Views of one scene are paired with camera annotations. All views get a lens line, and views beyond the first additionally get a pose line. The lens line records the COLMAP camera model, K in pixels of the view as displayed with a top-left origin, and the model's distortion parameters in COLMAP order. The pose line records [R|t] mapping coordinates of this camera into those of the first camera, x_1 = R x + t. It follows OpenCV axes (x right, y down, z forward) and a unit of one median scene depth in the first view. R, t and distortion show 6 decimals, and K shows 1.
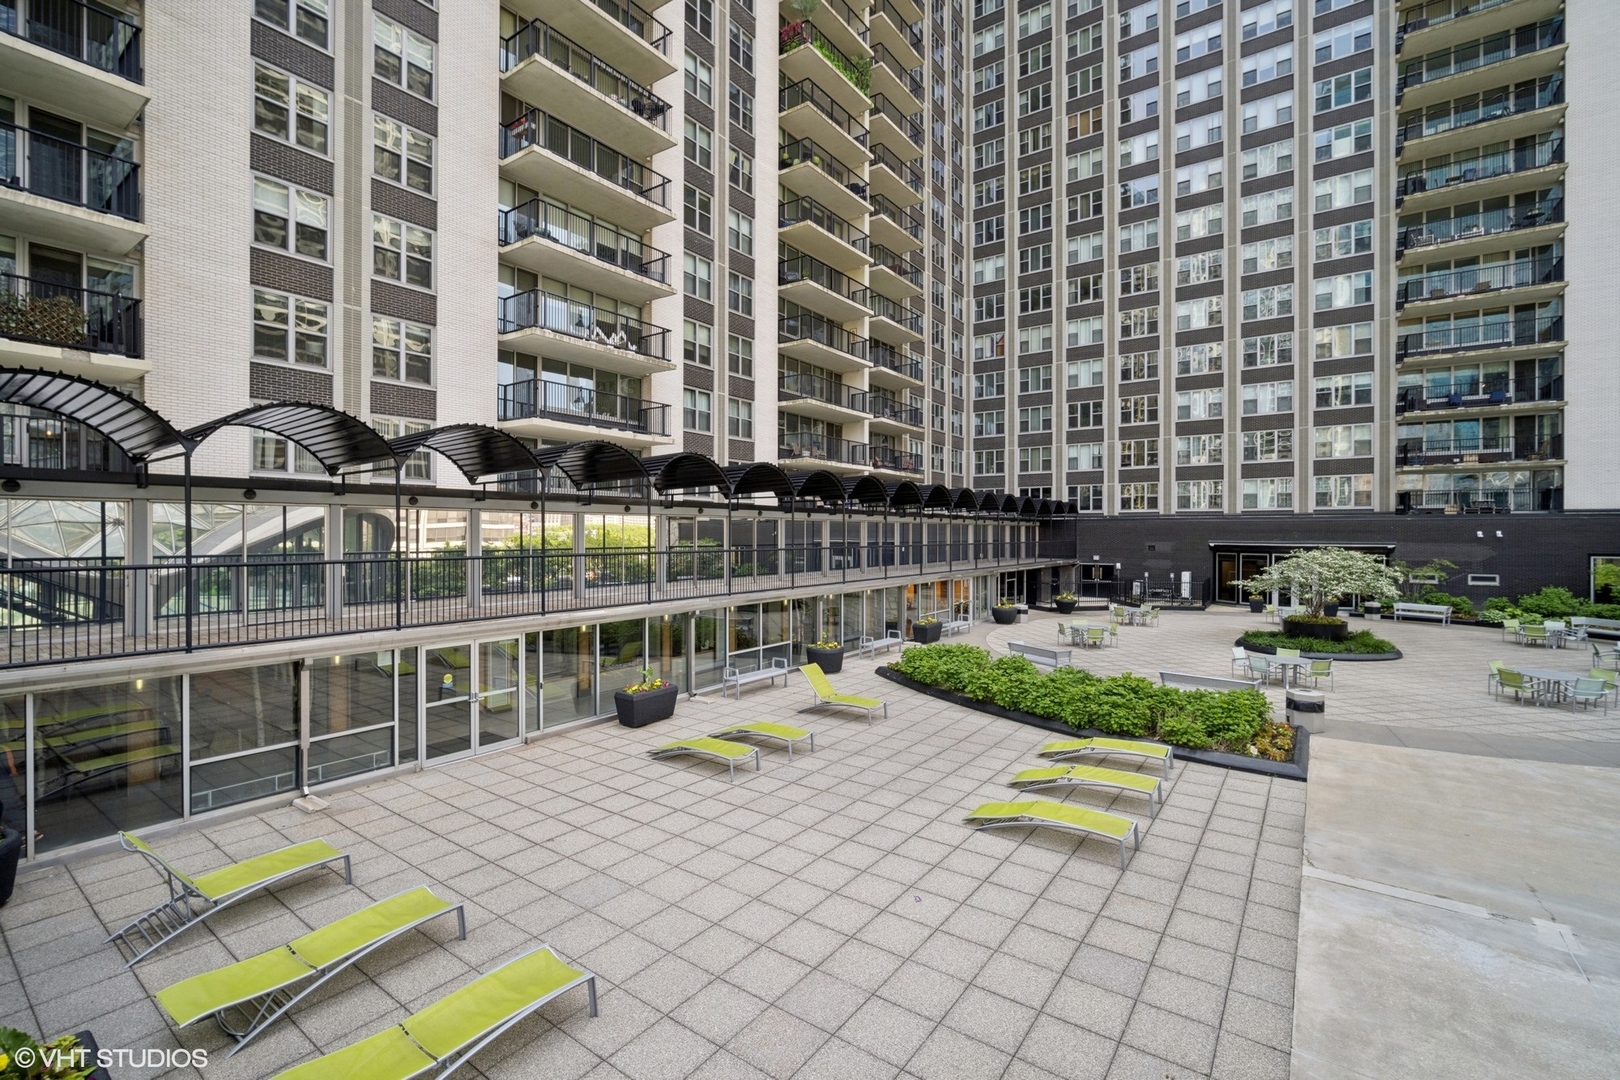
lens RADIAL K [[701.9, 0, 810.5], [0, 701.9, 533.9], [0, 0, 1]] dist [-0.016527, 0.005147]
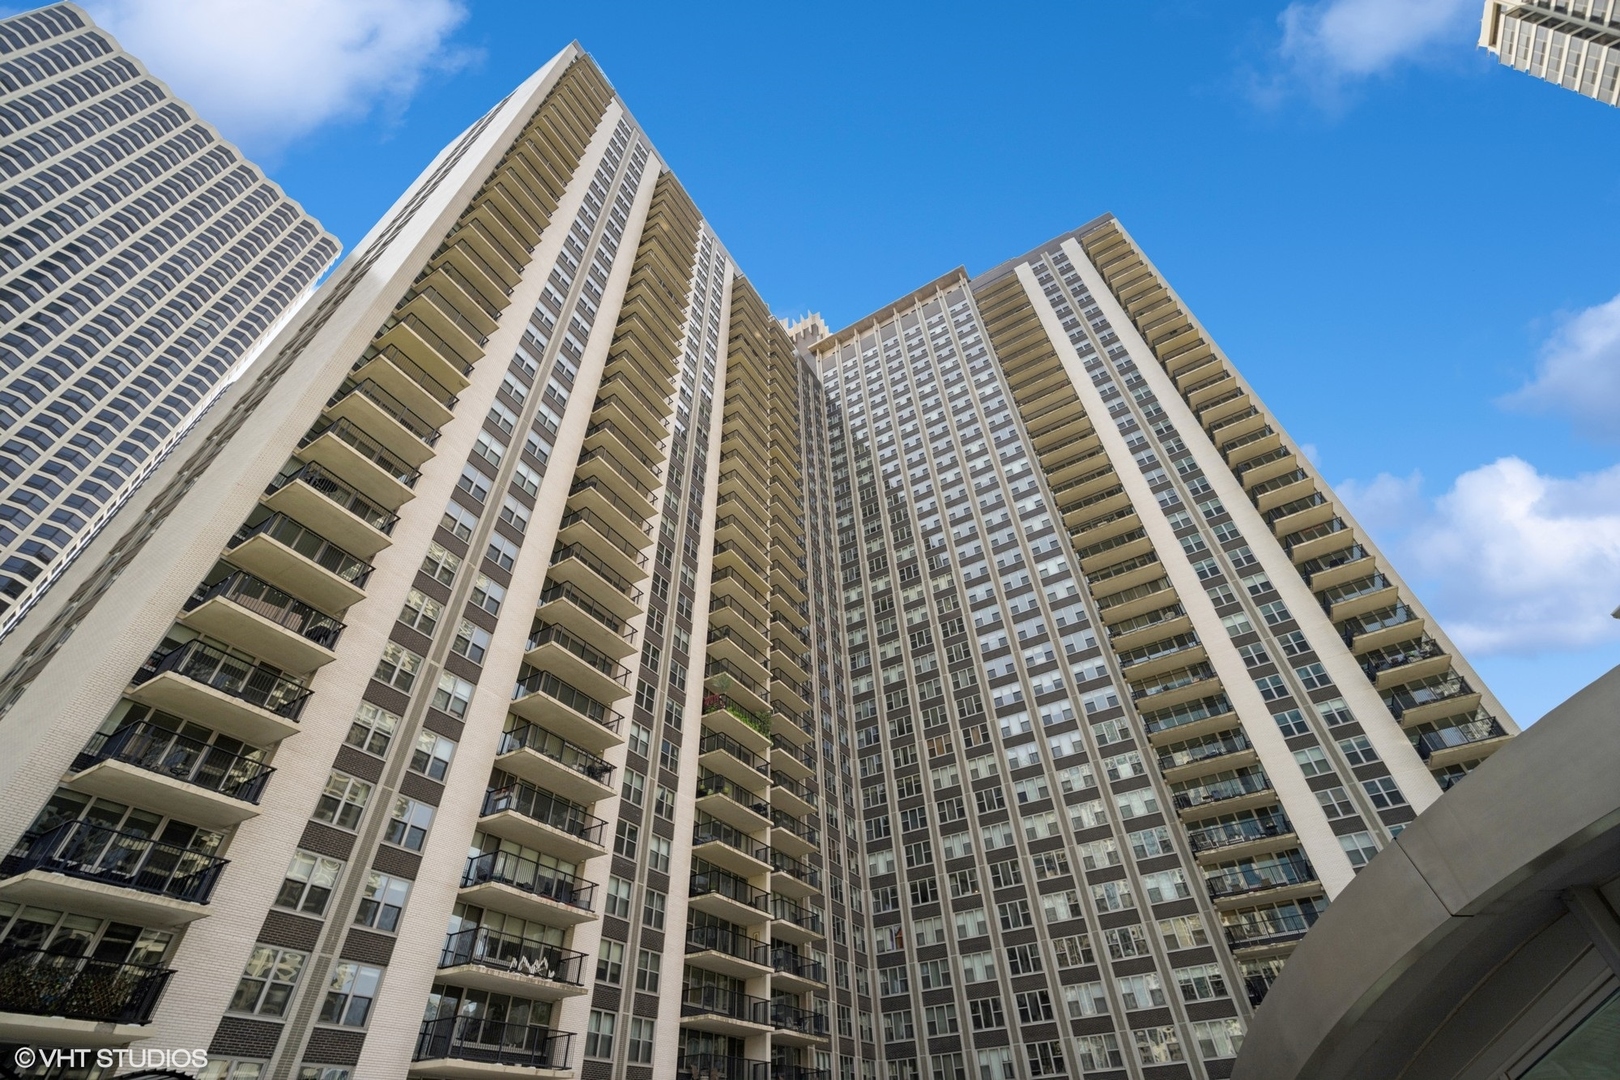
lens RADIAL K [[701.9, 0, 810.5], [0, 701.9, 533.9], [0, 0, 1]] dist [-0.016527, 0.005147]
pose [[0.995112, 0.030265, 0.094003, 0.025550], [0.042004, 0.731777, -0.680249, -0.002155], [-0.089377, 0.680872, 0.726928, -0.245757]]
